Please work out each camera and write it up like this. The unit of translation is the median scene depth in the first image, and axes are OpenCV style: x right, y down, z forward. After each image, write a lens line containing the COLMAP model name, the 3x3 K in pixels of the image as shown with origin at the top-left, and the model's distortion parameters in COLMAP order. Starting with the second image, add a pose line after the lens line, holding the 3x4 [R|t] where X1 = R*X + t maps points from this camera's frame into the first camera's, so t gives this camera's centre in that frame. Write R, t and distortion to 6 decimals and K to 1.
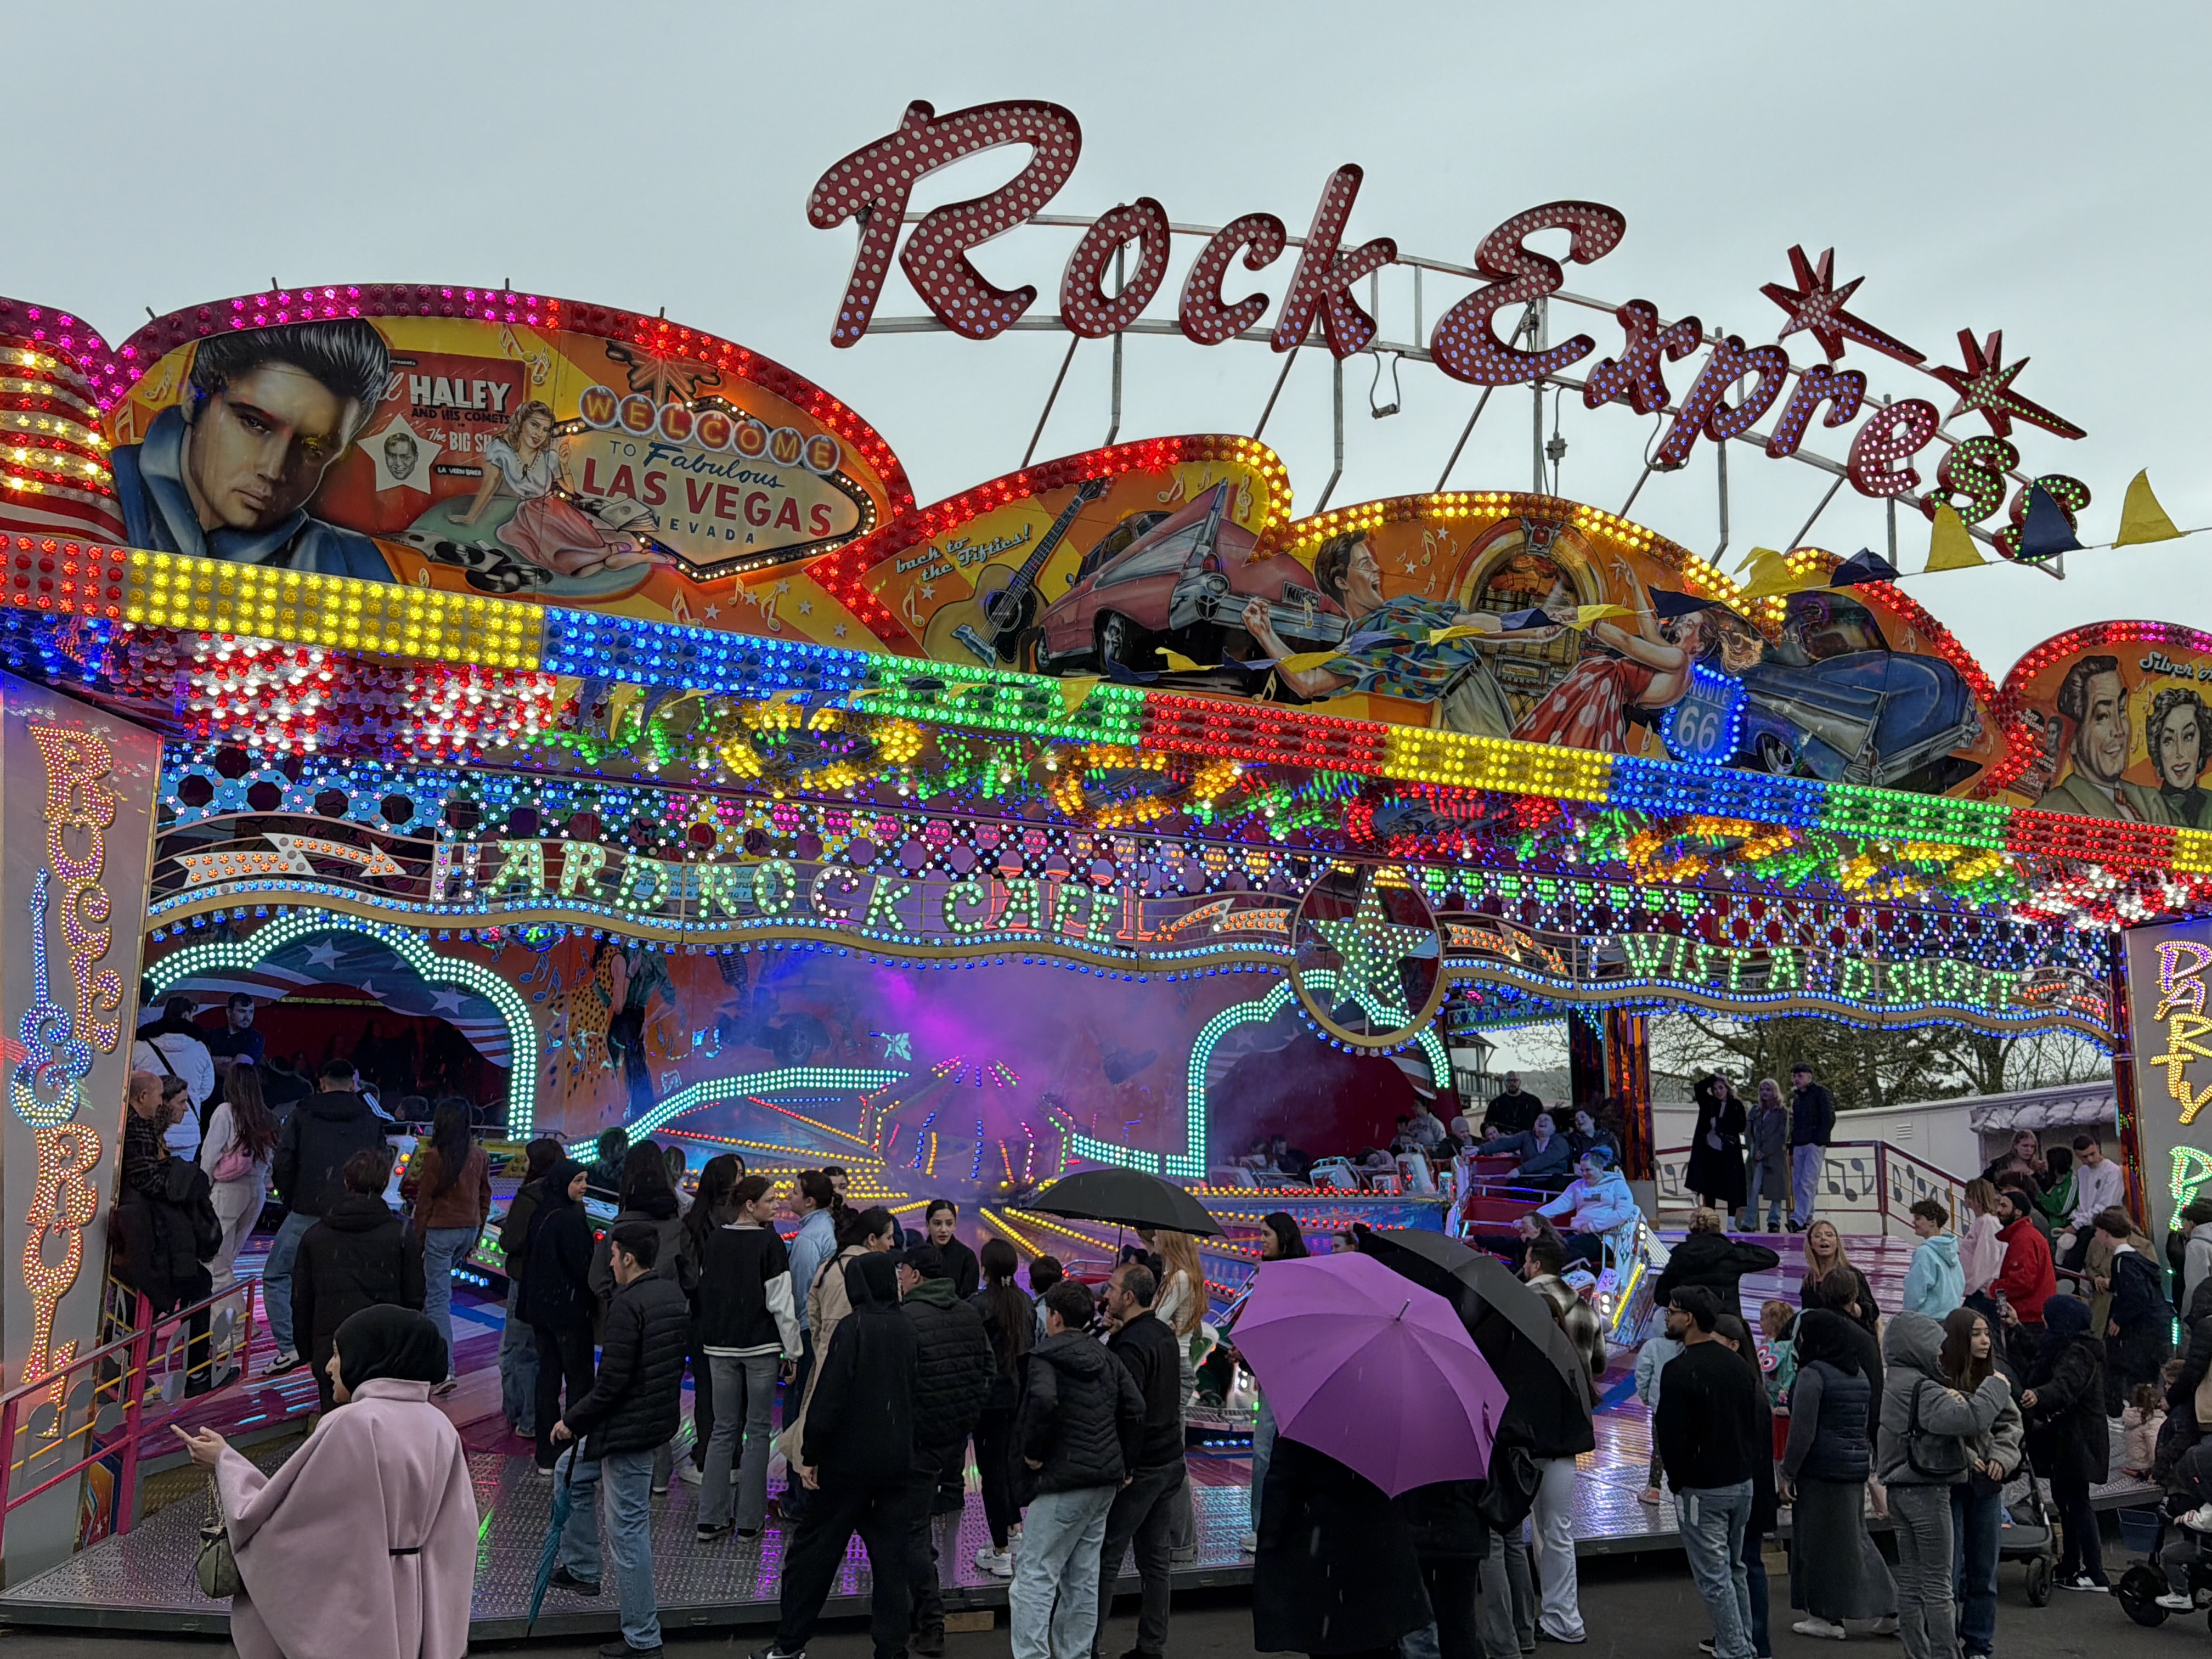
lens RADIAL K [[2051.8, 0, 1106.0], [0, 2051.8, 829.5], [0, 0, 1]] dist [0.223051, -0.424136]
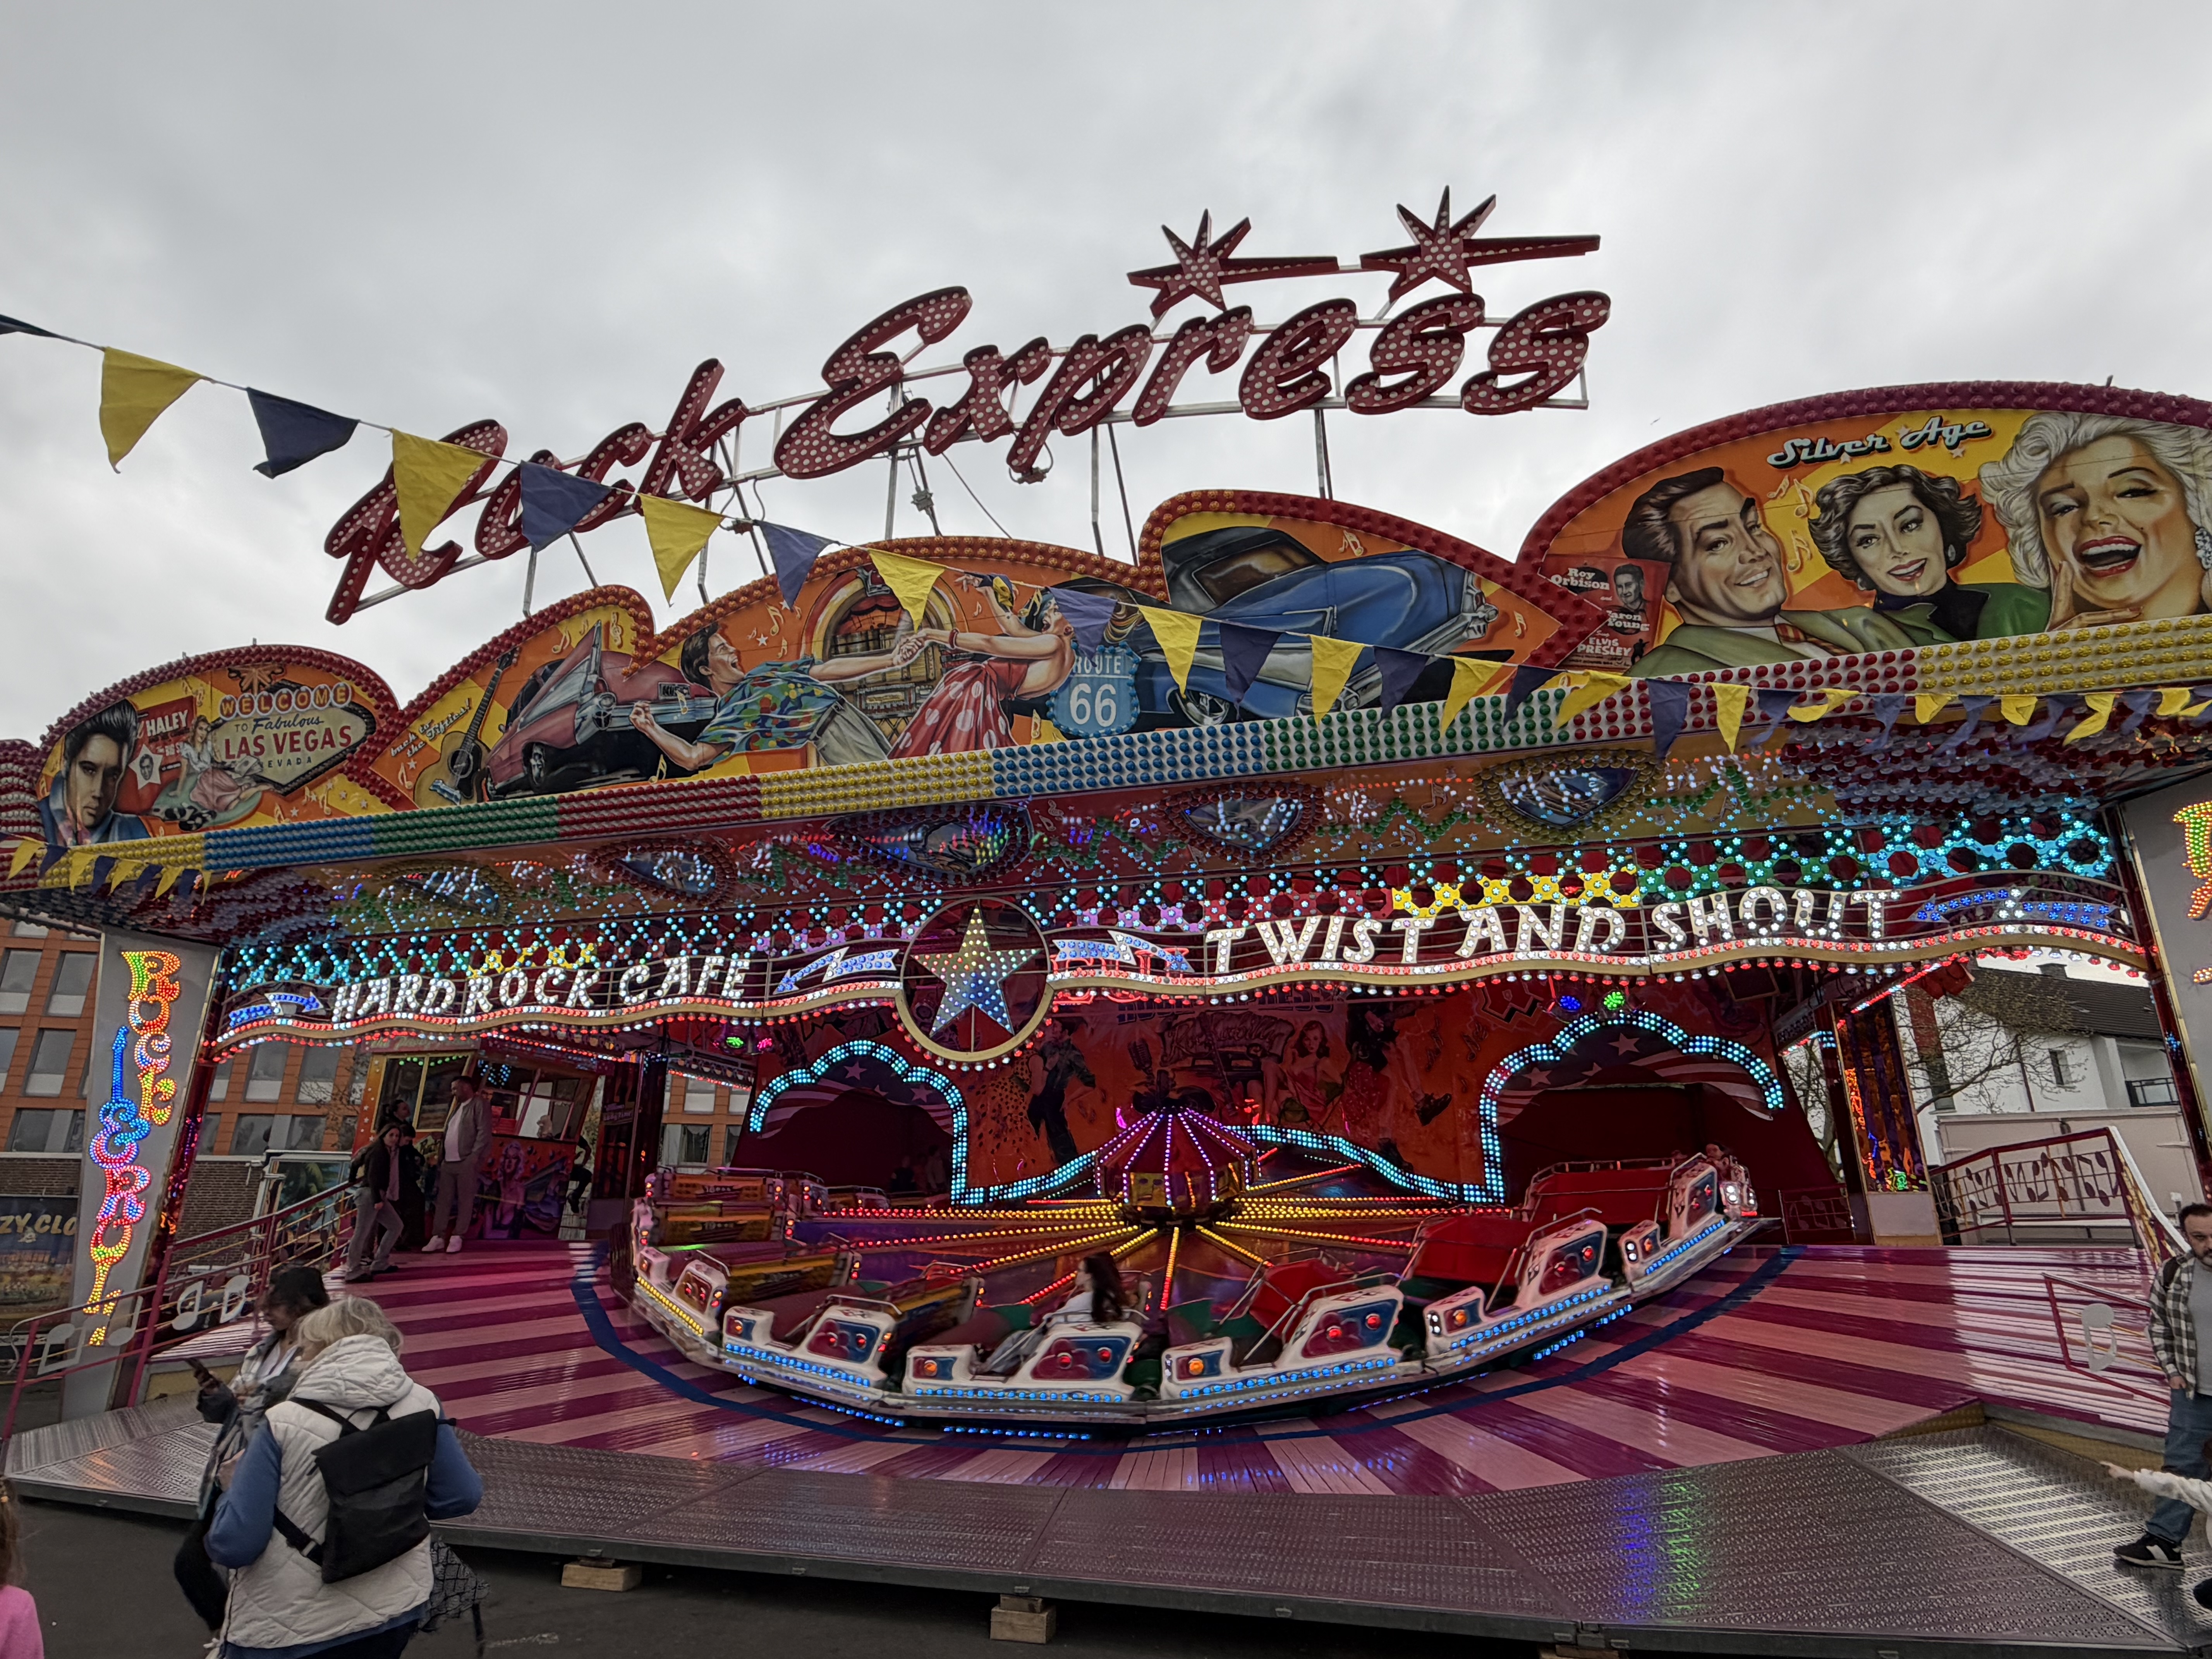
lens RADIAL K [[1212.3, 0, 1106.0], [0, 1212.3, 829.5], [0, 0, 1]] dist [0.020402, -0.003055]
pose [[0.718449, -0.222309, -0.659097, 0.701824], [0.121817, 0.973121, -0.195441, 0.132591], [0.684829, 0.060125, 0.726219, 0.627889]]
